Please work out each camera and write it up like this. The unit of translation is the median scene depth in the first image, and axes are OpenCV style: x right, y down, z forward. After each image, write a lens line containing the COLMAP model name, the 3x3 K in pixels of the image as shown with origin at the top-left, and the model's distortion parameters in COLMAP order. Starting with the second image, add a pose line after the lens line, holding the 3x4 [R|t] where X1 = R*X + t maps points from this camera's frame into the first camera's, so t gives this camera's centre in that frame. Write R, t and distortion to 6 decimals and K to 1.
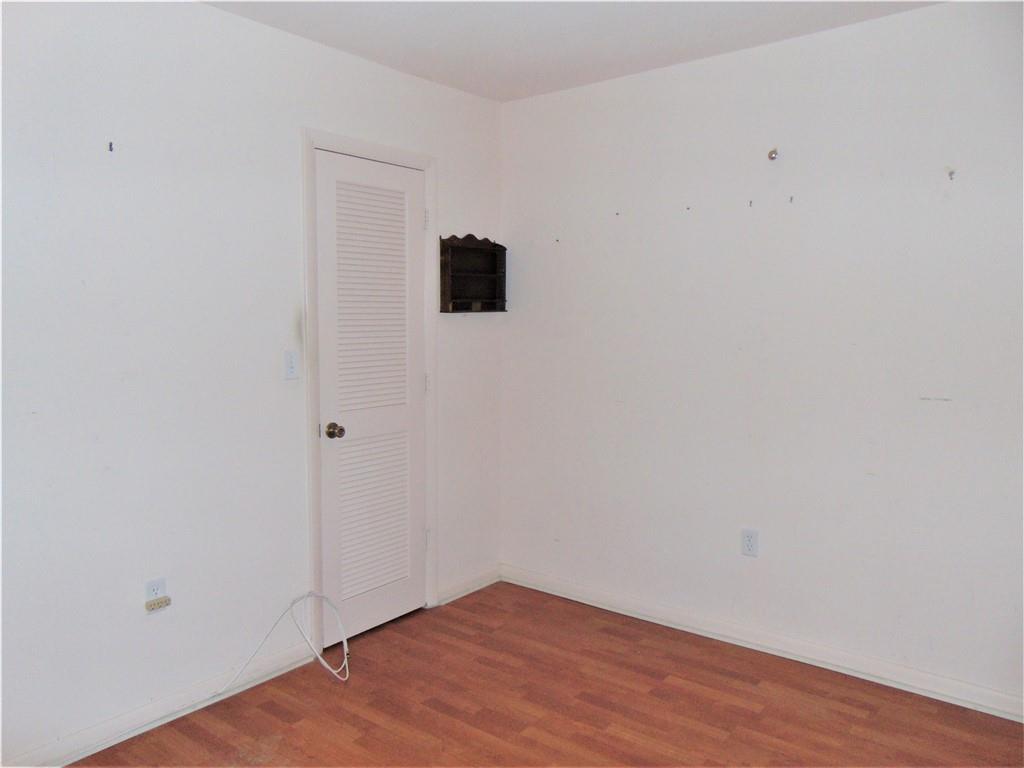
lens RADIAL K [[769.5, 0, 510.9], [0, 769.5, 384.4], [0, 0, 1]] dist [-0.033755, 0.047871]
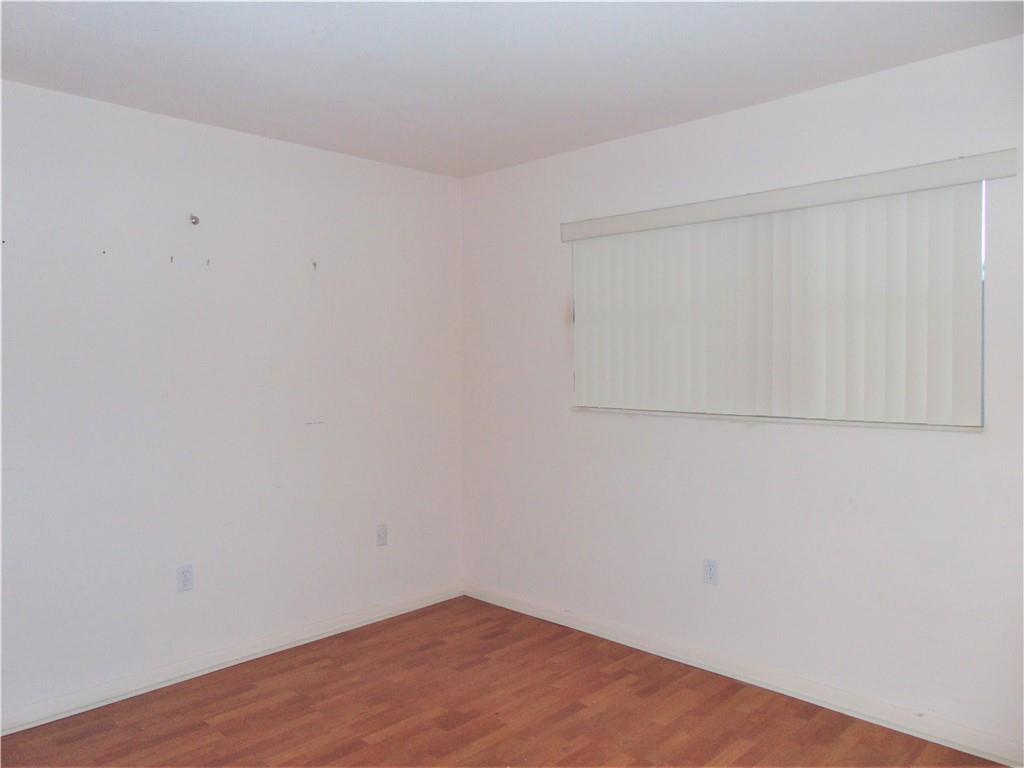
lens RADIAL K [[769.5, 0, 511.8], [0, 769.5, 382.4], [0, 0, 1]] dist [-0.033755, 0.047871]
pose [[0.085848, -0.028696, 0.995895, -0.766489], [0.089995, 0.995722, 0.020933, -0.048213], [-0.992235, 0.087829, 0.088064, 0.485169]]
